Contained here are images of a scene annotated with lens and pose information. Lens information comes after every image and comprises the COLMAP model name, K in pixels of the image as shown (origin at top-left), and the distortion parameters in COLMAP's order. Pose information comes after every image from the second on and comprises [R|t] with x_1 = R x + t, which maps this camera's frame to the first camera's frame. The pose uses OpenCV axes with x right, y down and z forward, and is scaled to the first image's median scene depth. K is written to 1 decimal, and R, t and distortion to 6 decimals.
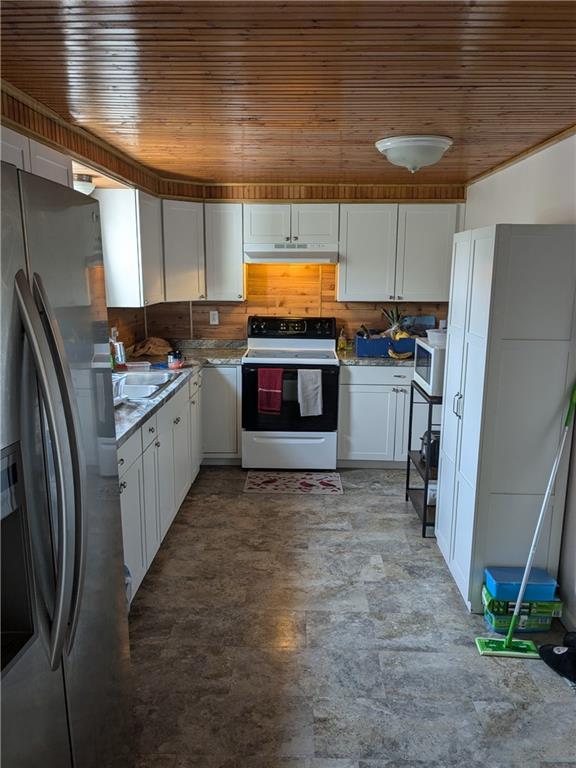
lens RADIAL K [[608.3, 0, 283.8], [0, 608.3, 382.5], [0, 0, 1]] dist [0.031178, -0.041025]
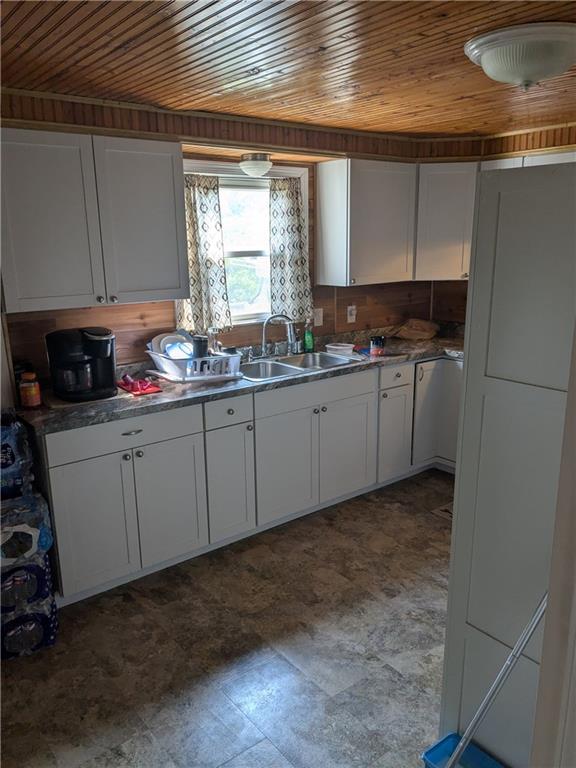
lens RADIAL K [[608.3, 0, 285.6], [0, 608.3, 389.3], [0, 0, 1]] dist [0.031178, -0.041025]
pose [[0.634894, 0.171067, -0.753422, 0.473613], [-0.124358, 0.985091, 0.118875, -0.070983], [0.762525, 0.018221, 0.646702, 0.341919]]
